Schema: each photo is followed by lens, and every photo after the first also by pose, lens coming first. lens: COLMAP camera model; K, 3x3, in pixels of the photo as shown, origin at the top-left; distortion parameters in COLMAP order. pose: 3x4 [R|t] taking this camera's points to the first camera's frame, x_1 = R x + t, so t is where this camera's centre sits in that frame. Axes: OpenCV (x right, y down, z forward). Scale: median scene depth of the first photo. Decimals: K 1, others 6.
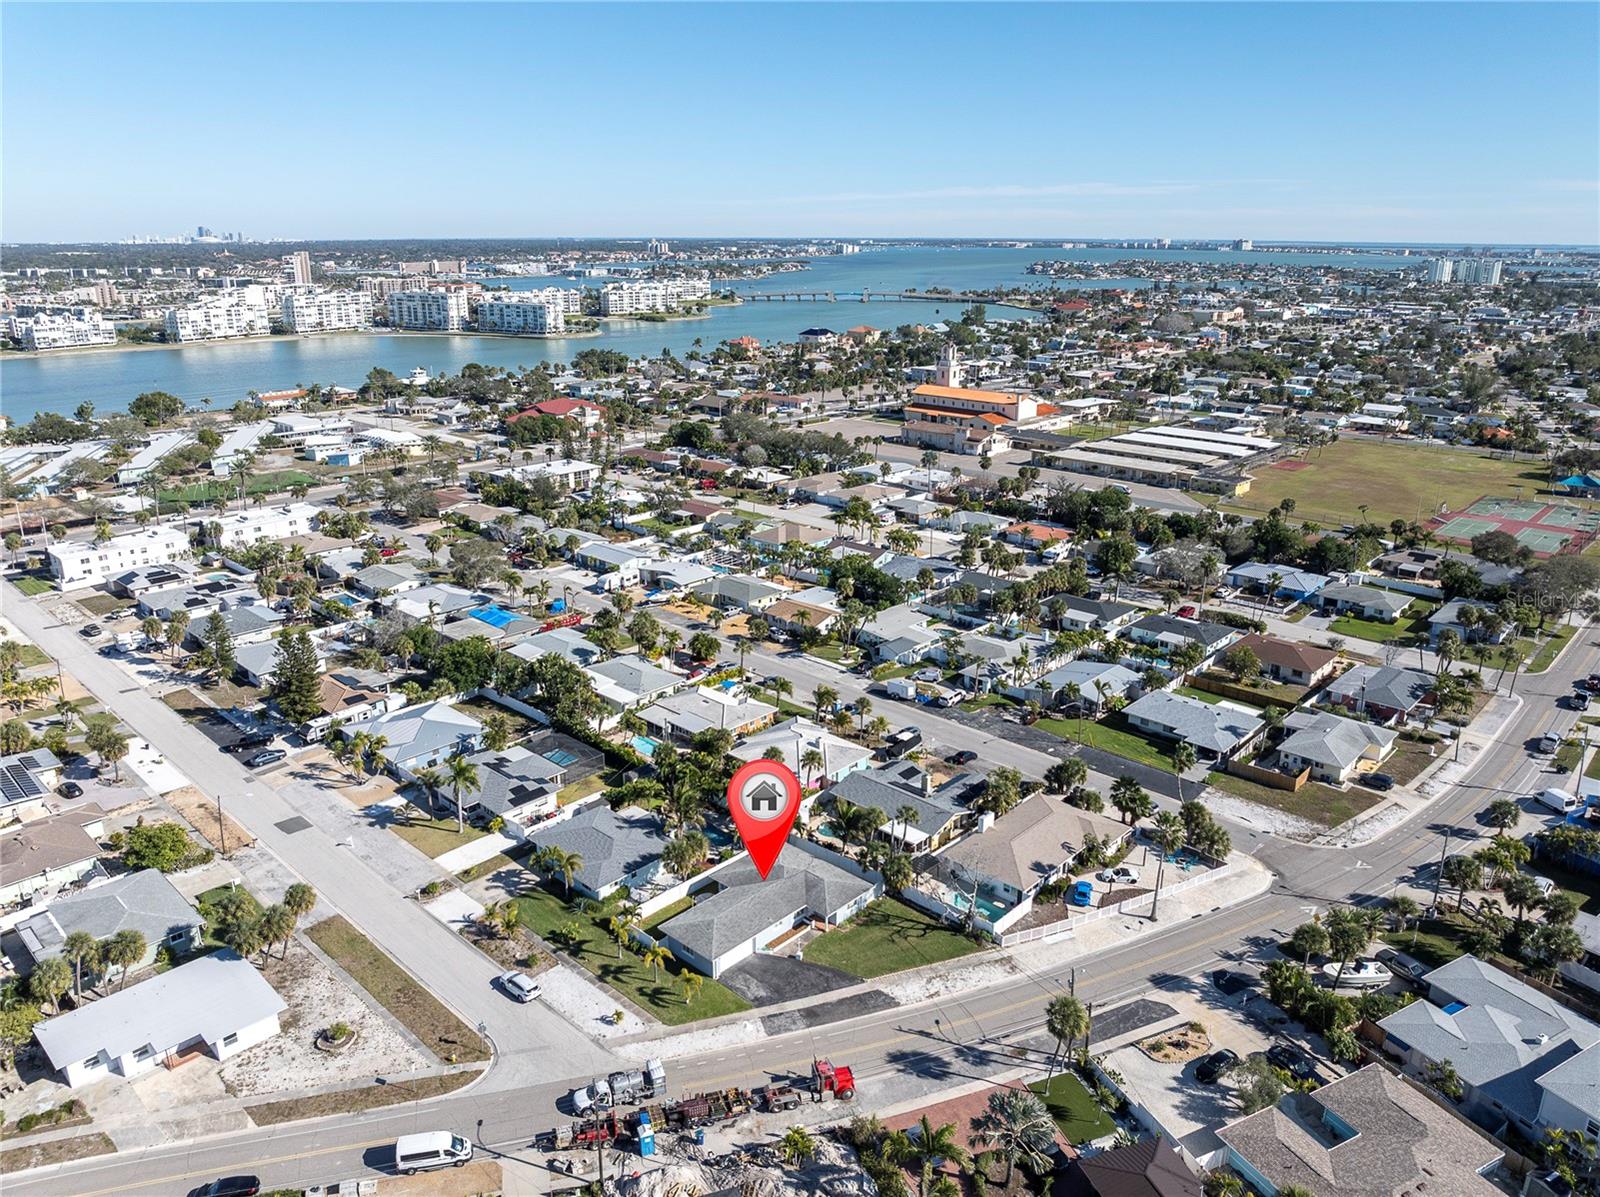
lens RADIAL K [[1136.4, 0, 808.8], [0, 1136.4, 601.6], [0, 0, 1]] dist [-0.027695, -0.006490]
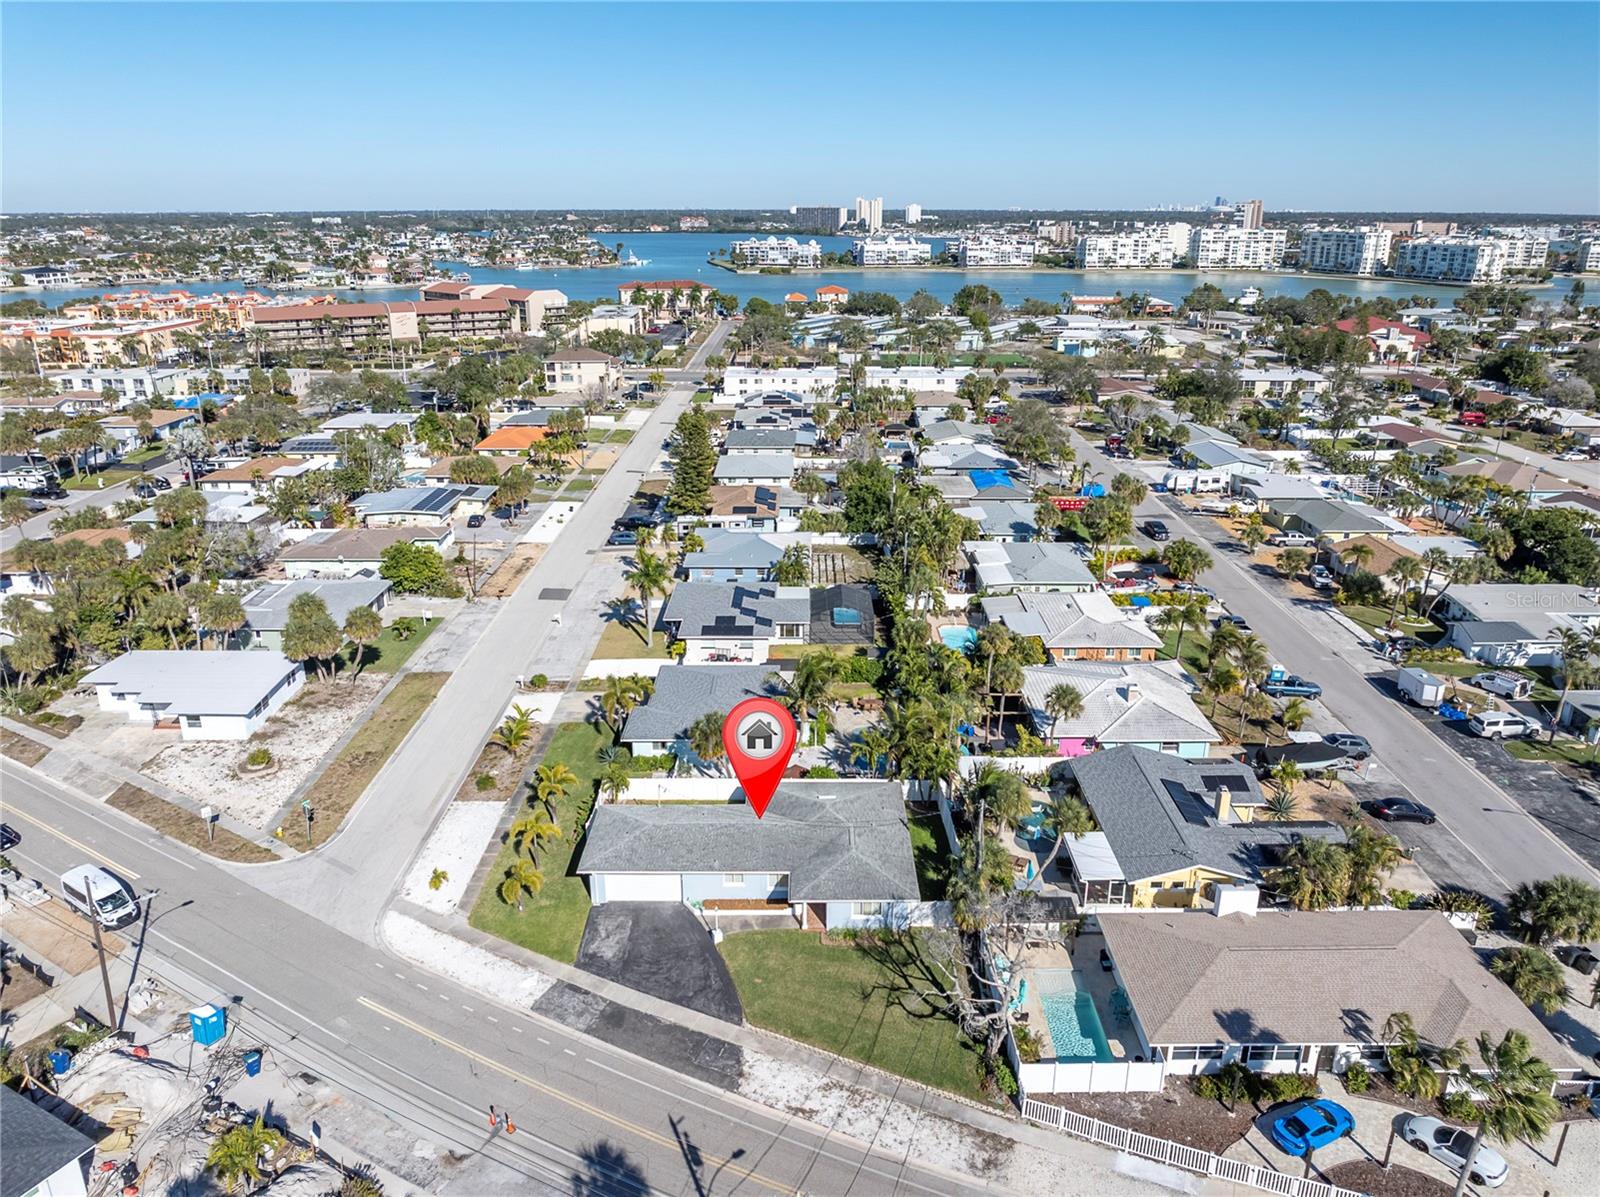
lens RADIAL K [[1125.4, 0, 806.9], [0, 1125.4, 594.3], [0, 0, 1]] dist [-0.019668, 0.003651]
pose [[0.682552, 0.236501, -0.691513, 0.224499], [-0.226565, 0.968051, 0.107449, 0.037643], [0.694832, 0.083333, 0.714328, 0.345294]]
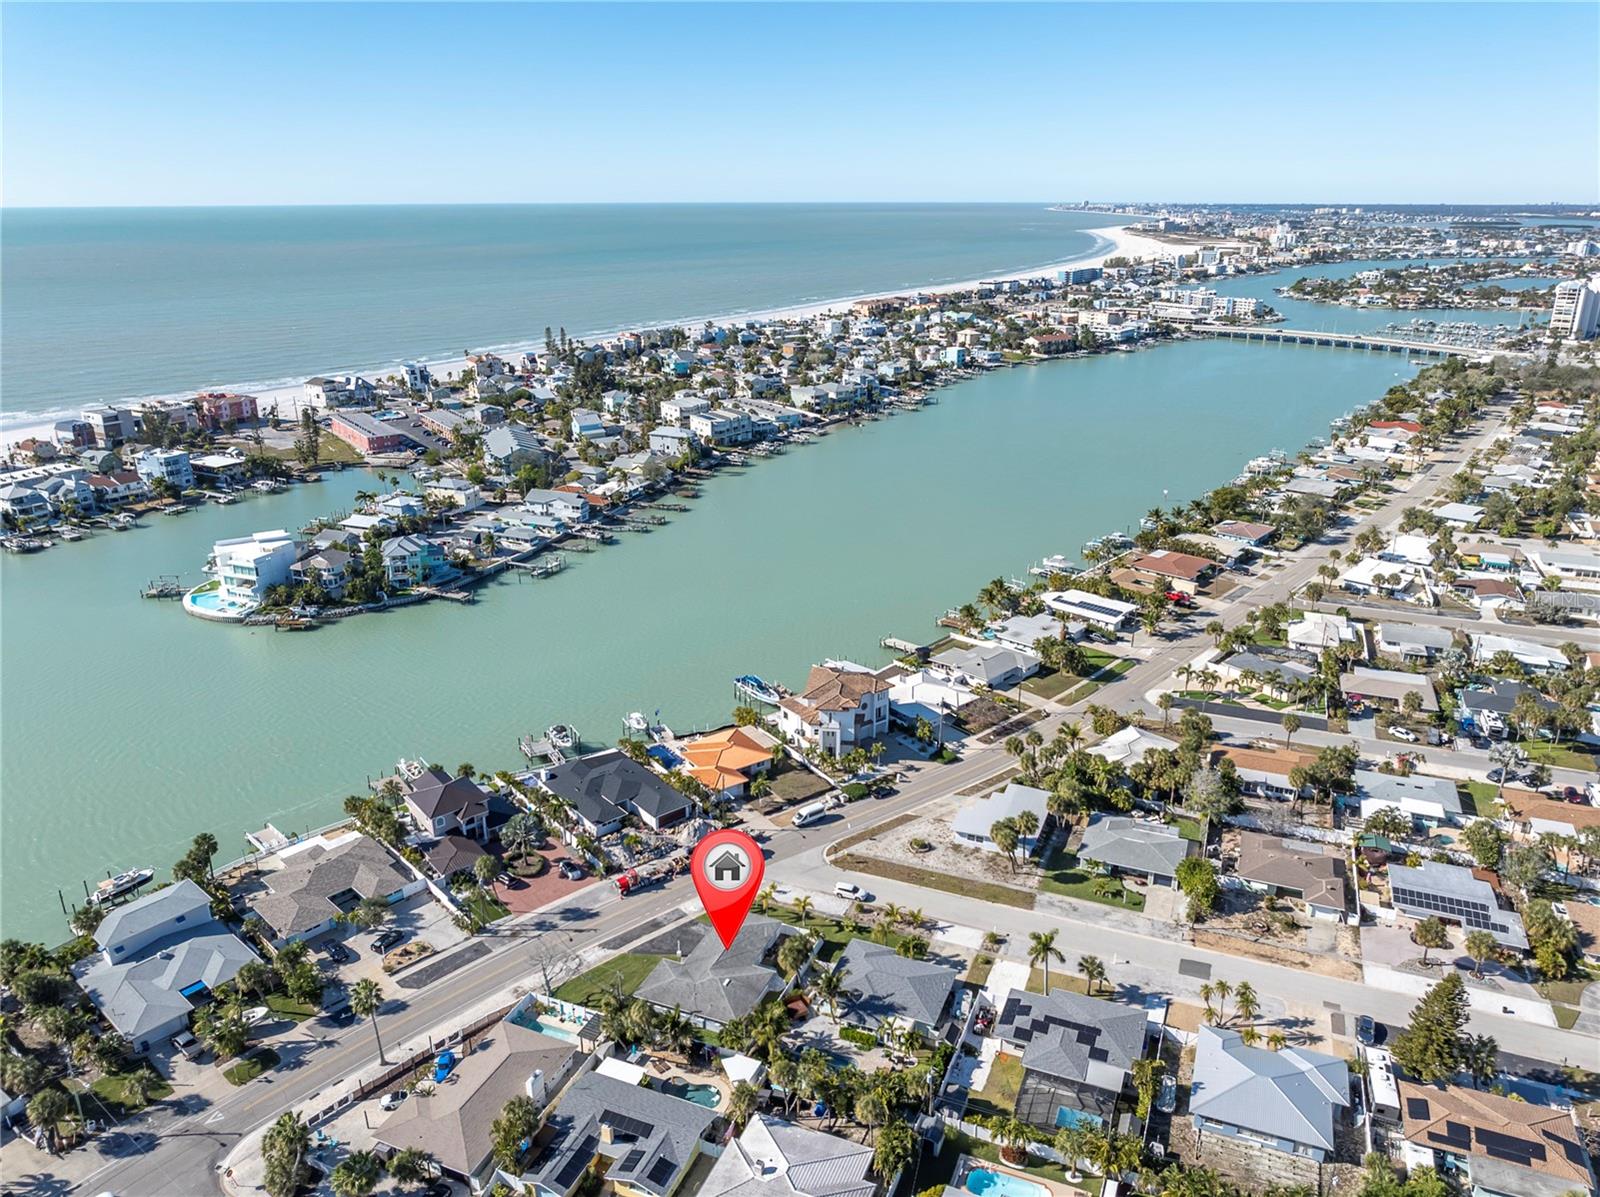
lens RADIAL K [[1125.4, 0, 806.9], [0, 1125.4, 594.3], [0, 0, 1]] dist [-0.019668, 0.003651]
pose [[-0.934911, 0.119674, -0.334096, 0.139469], [-0.109423, 0.798349, 0.592170, -0.473948], [0.337593, 0.590184, -0.733290, 1.020576]]
